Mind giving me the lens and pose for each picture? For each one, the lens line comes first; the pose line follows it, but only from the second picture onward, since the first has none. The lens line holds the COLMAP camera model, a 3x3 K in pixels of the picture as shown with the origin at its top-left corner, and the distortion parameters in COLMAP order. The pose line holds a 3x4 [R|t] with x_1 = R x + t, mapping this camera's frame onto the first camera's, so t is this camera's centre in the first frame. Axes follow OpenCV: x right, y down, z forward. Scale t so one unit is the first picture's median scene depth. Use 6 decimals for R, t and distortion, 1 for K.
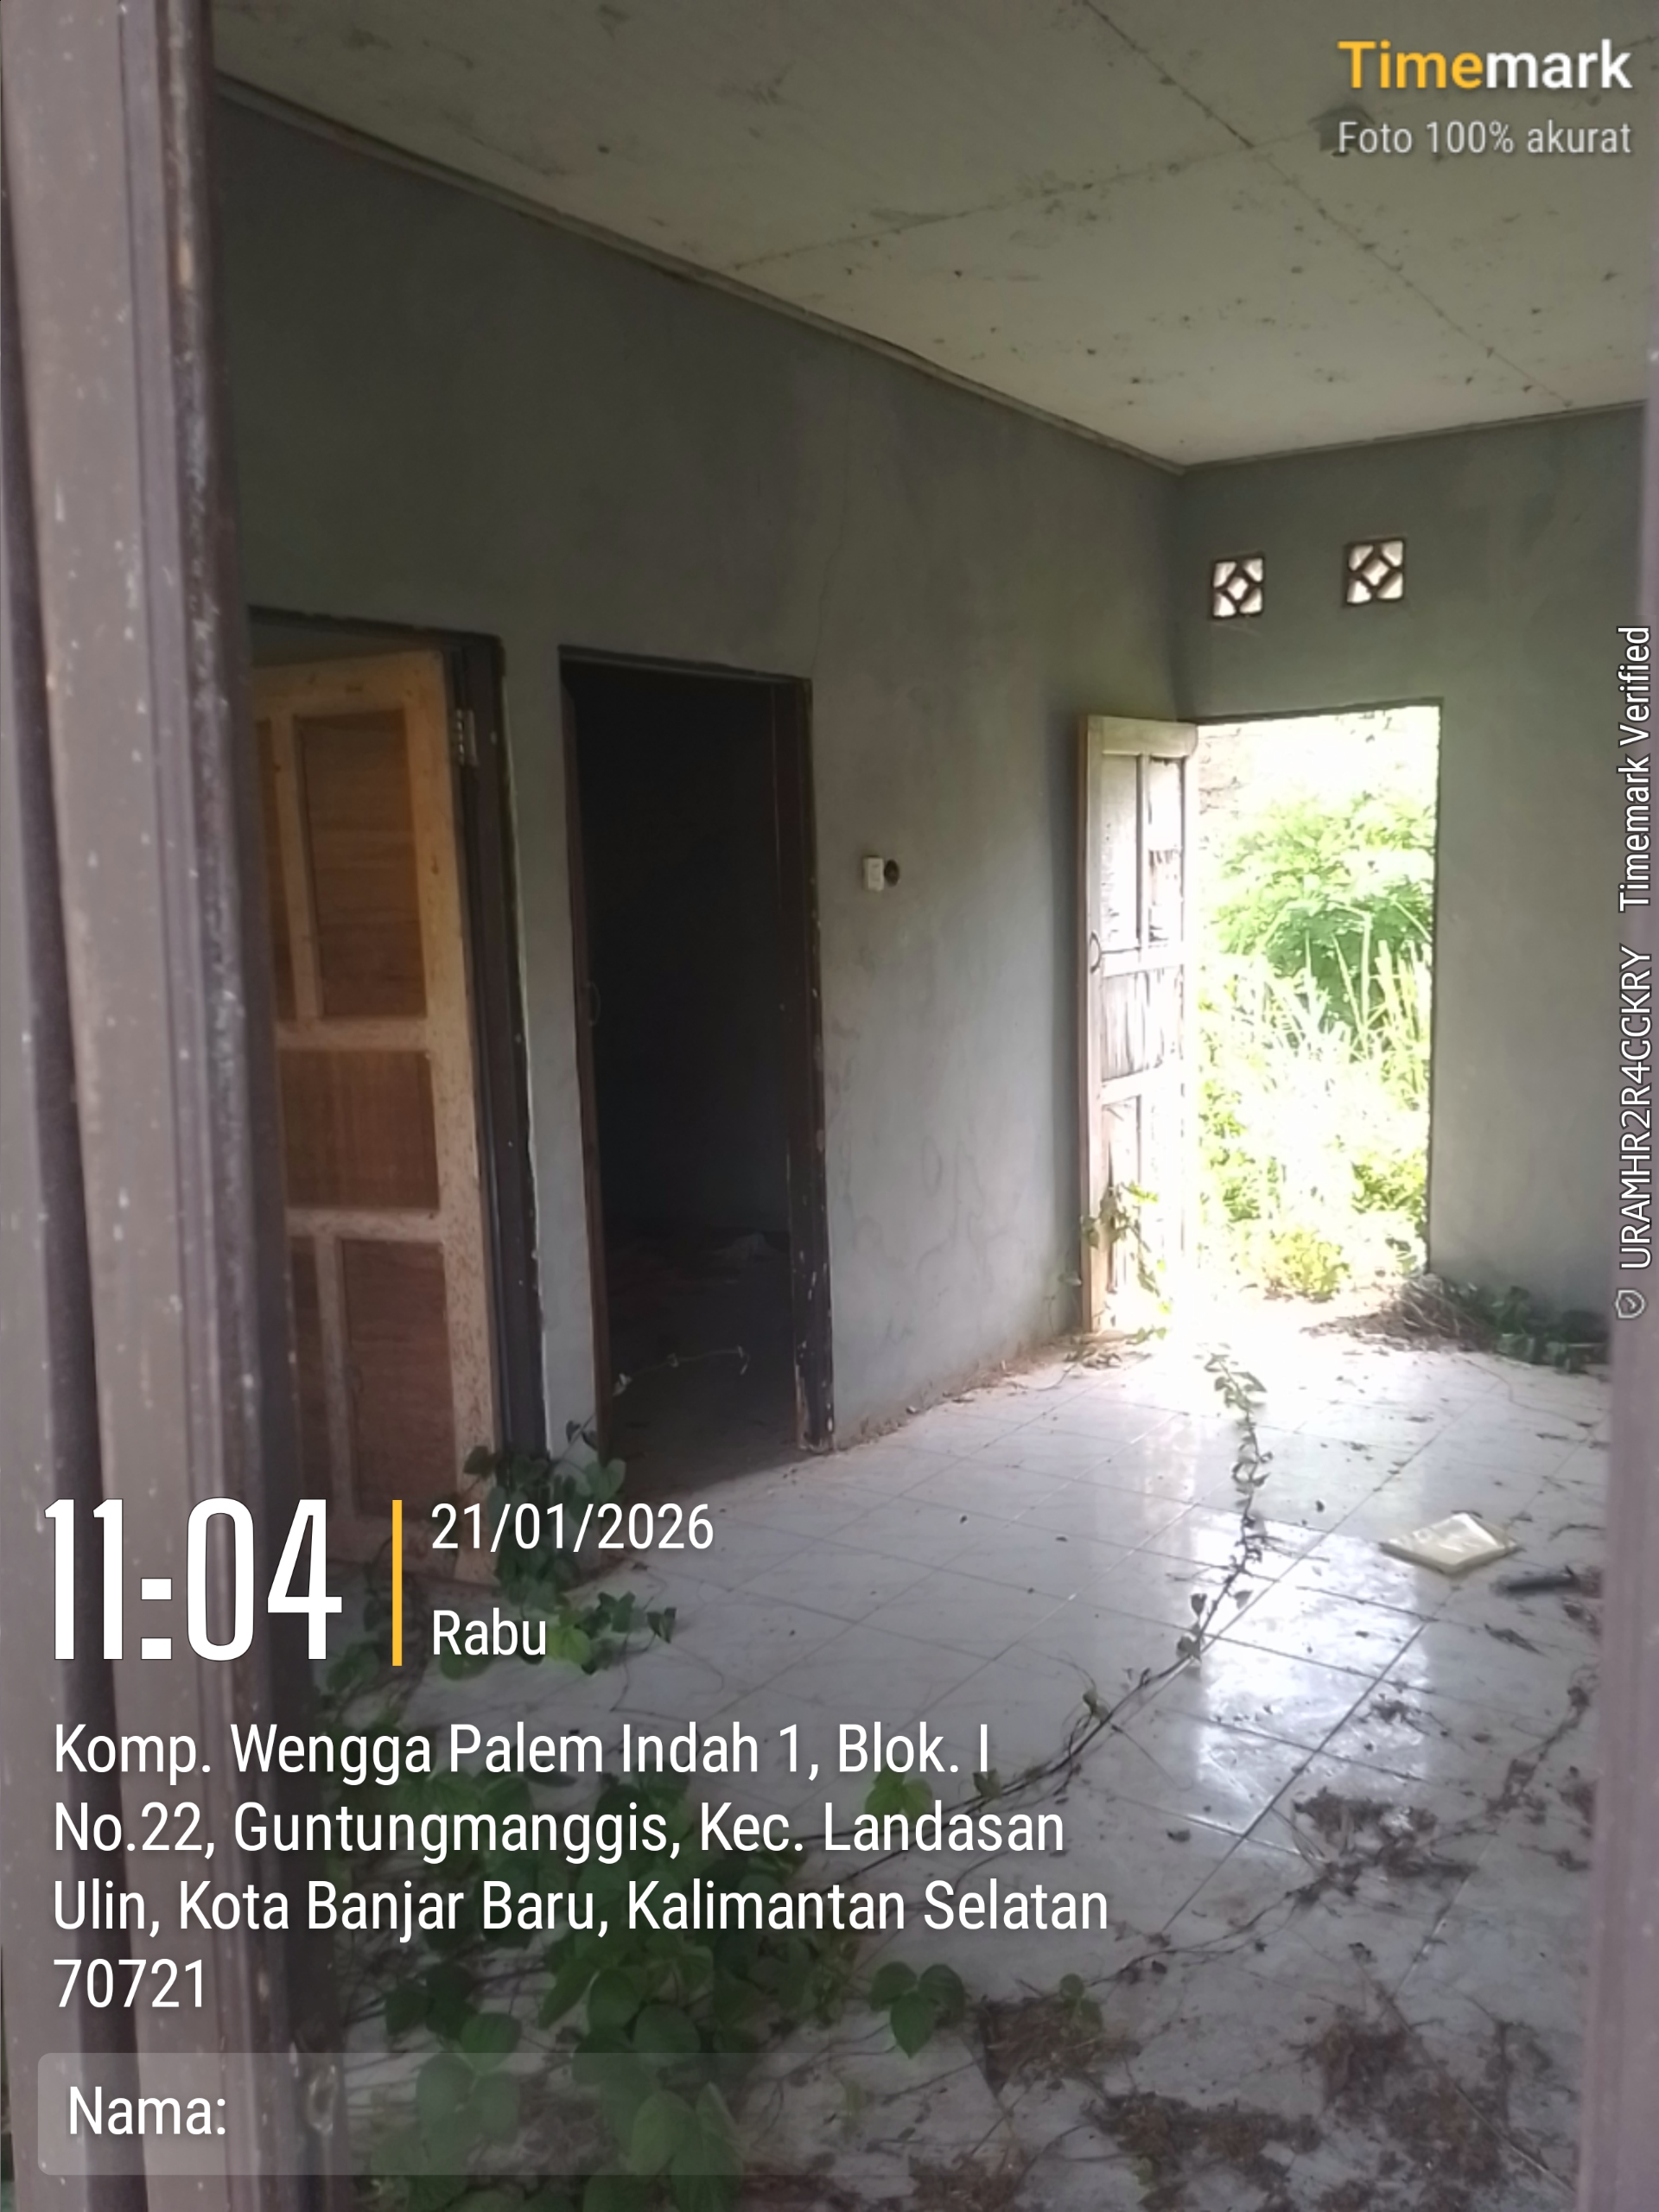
lens RADIAL K [[1759.6, 0, 835.3], [0, 1759.6, 1091.5], [0, 0, 1]] dist [0.104280, -0.130365]
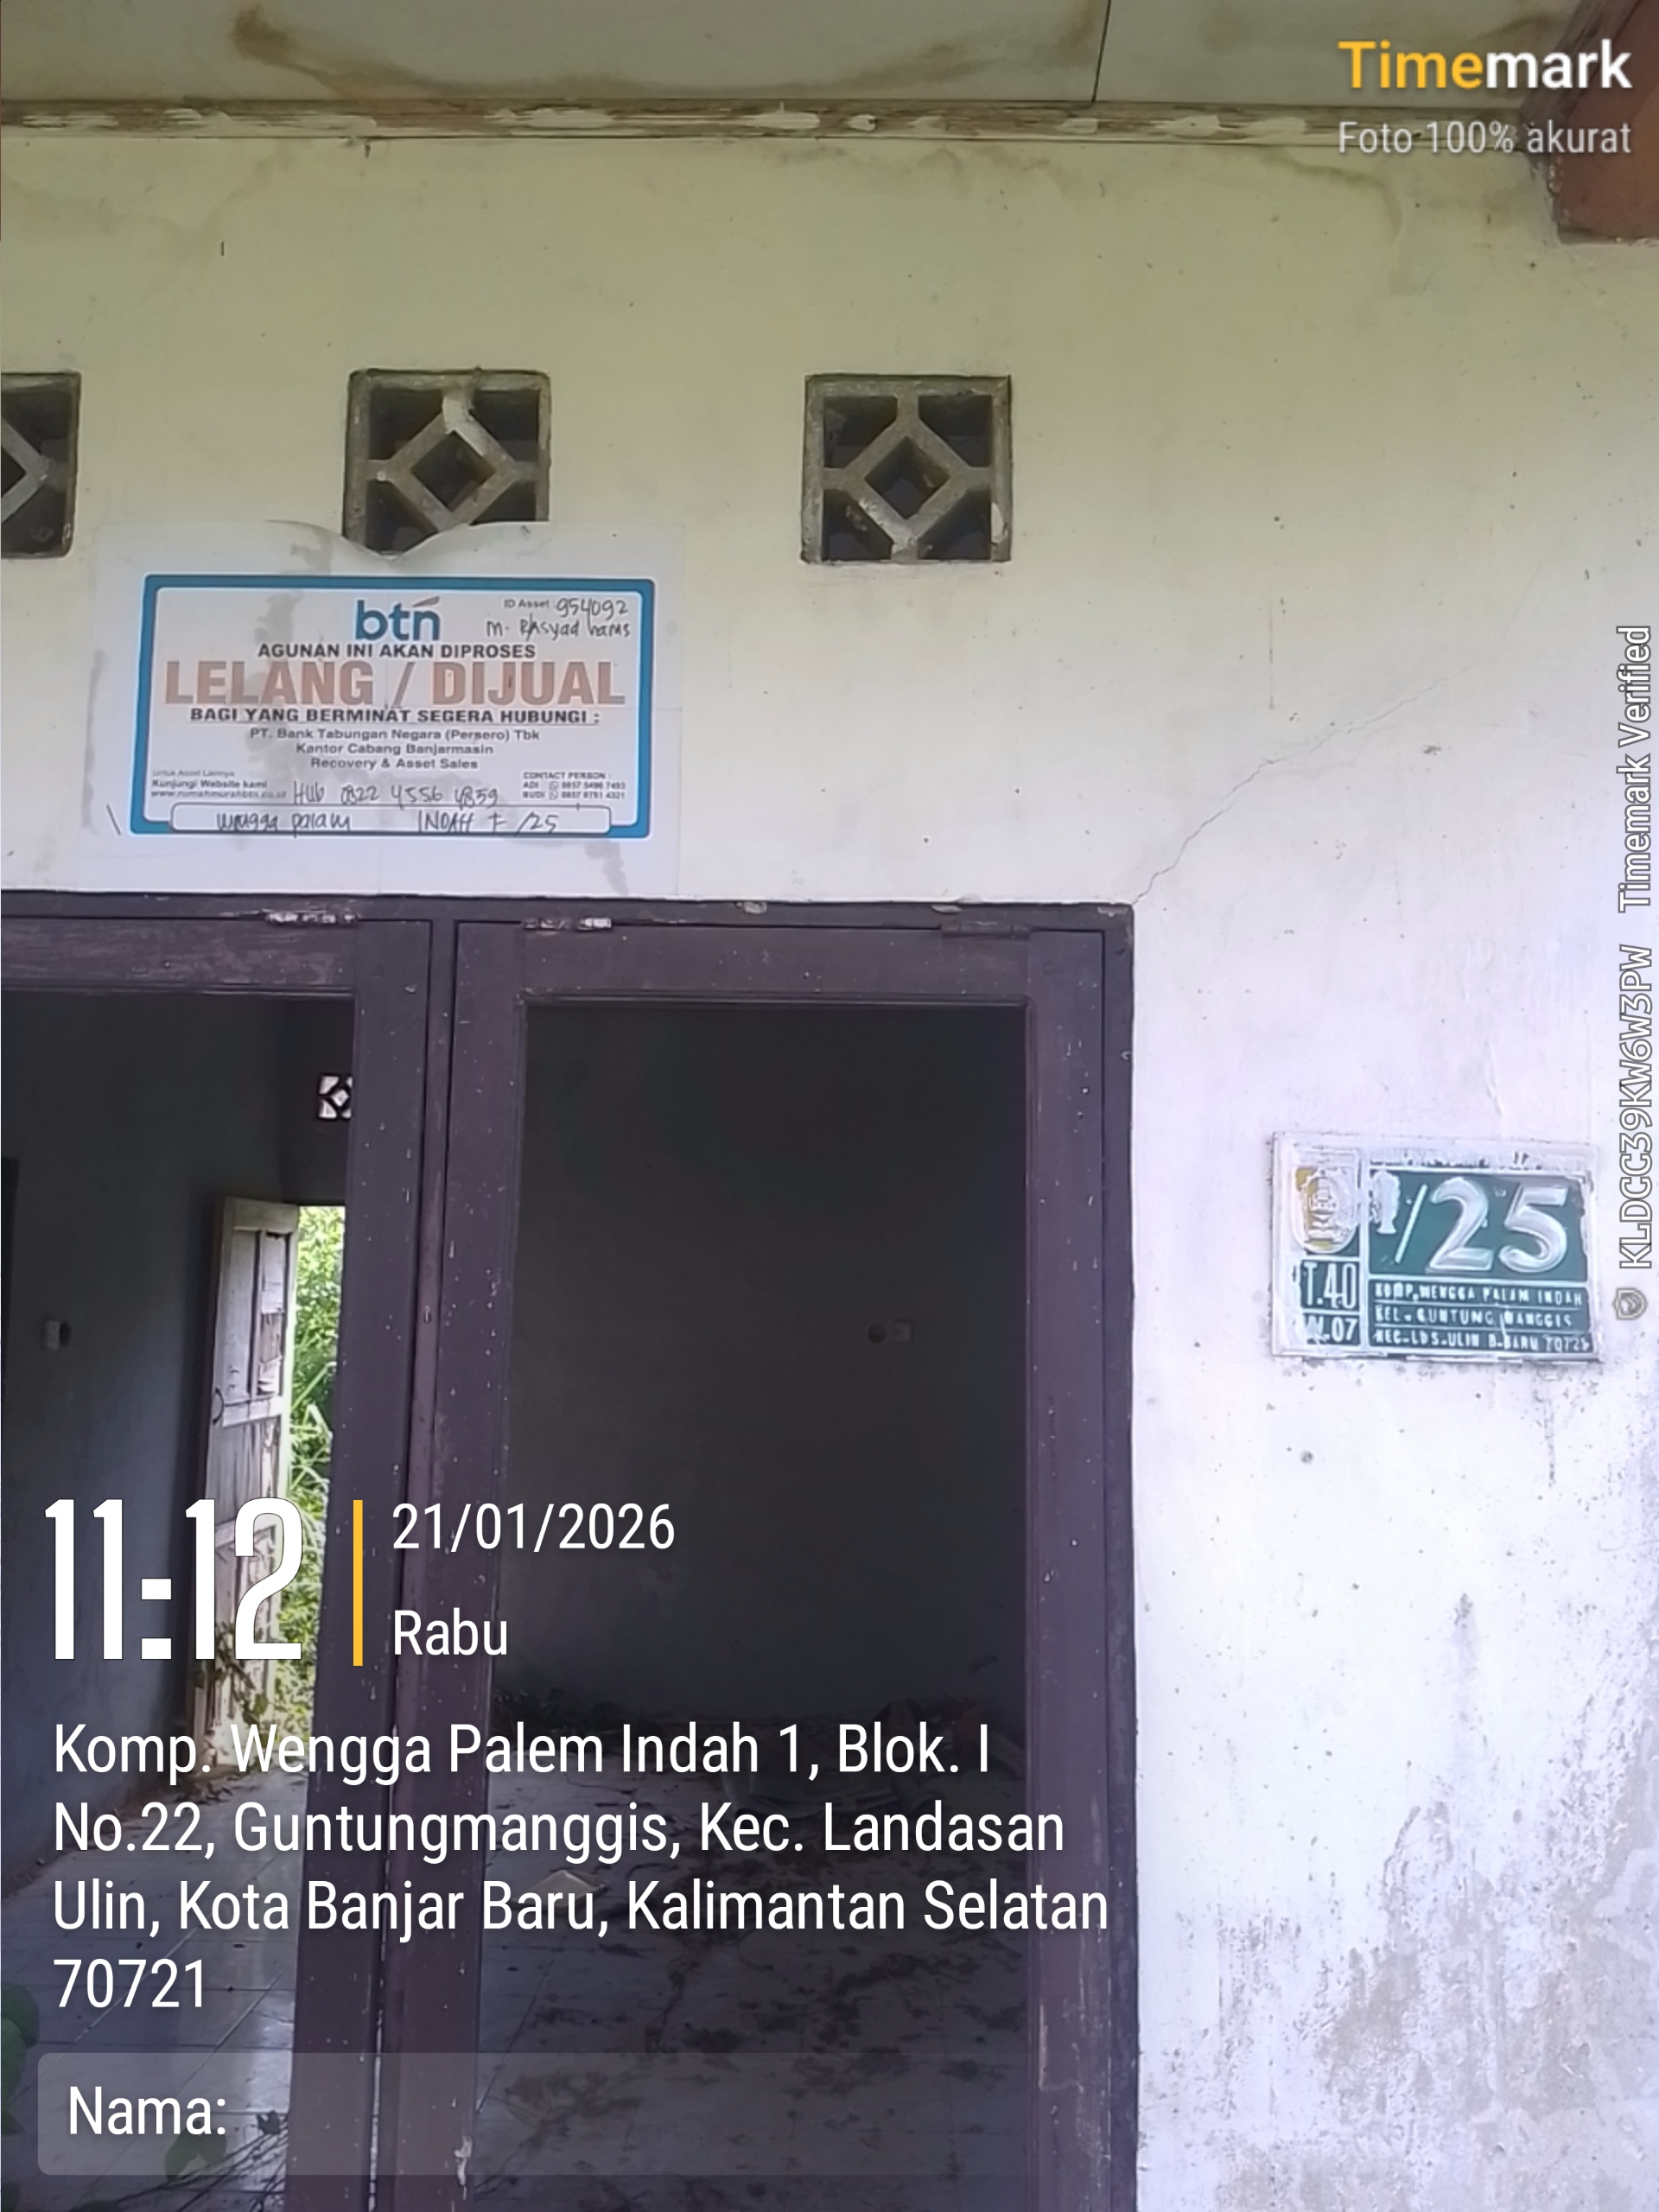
lens RADIAL K [[1759.6, 0, 835.3], [0, 1759.6, 1091.5], [0, 0, 1]] dist [0.104280, -0.130365]
pose [[0.832681, 0.100522, 0.544553, -0.166972], [0.036899, 0.971128, -0.235688, 0.008516], [-0.552523, 0.216347, 0.804930, -0.167903]]
